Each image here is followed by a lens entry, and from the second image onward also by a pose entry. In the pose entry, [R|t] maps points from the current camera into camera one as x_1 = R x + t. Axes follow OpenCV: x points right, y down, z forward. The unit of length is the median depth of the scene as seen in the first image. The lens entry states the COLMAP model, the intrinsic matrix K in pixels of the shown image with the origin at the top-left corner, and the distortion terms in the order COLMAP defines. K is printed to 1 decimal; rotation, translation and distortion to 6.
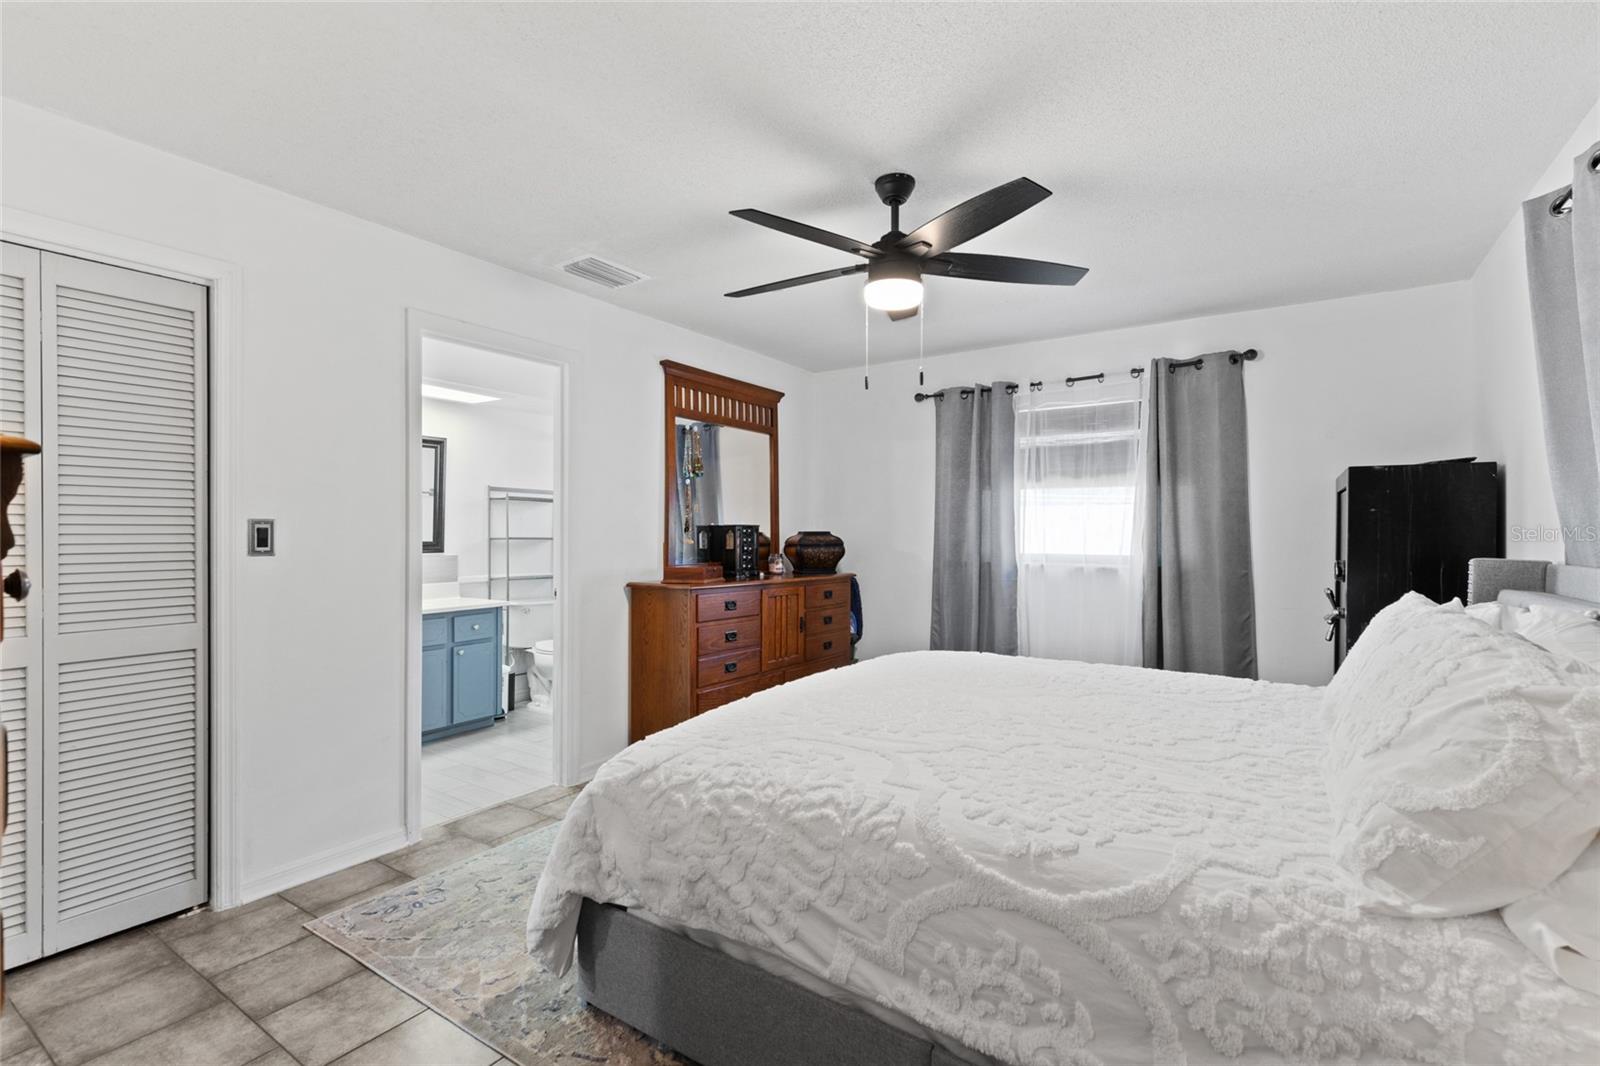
lens RADIAL K [[731.3, 0, 795.9], [0, 731.3, 540.5], [0, 0, 1]] dist [0.005865, -0.000714]
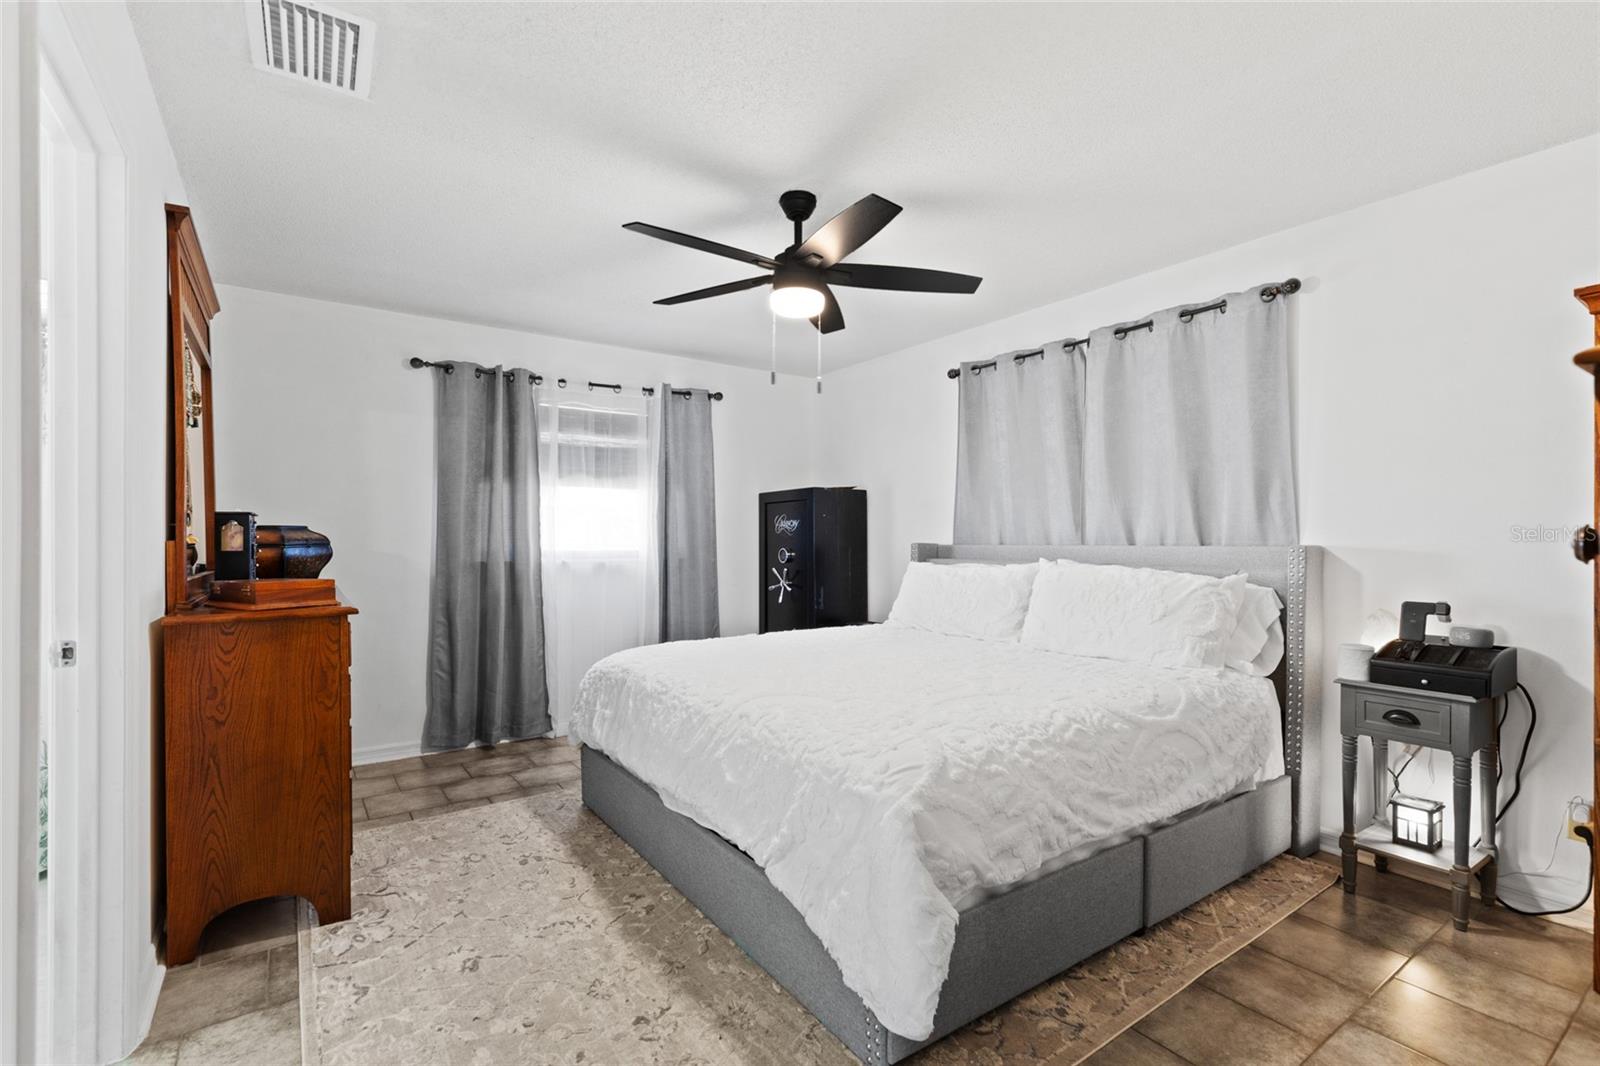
lens RADIAL K [[728.5, 0, 796.7], [0, 728.5, 528.9], [0, 0, 1]] dist [0.007327, -0.001682]
pose [[0.351572, 0.007648, 0.936130, -0.871959], [0.009484, 0.999886, -0.011731, 0.007355], [-0.936113, 0.013002, 0.351459, 0.615786]]
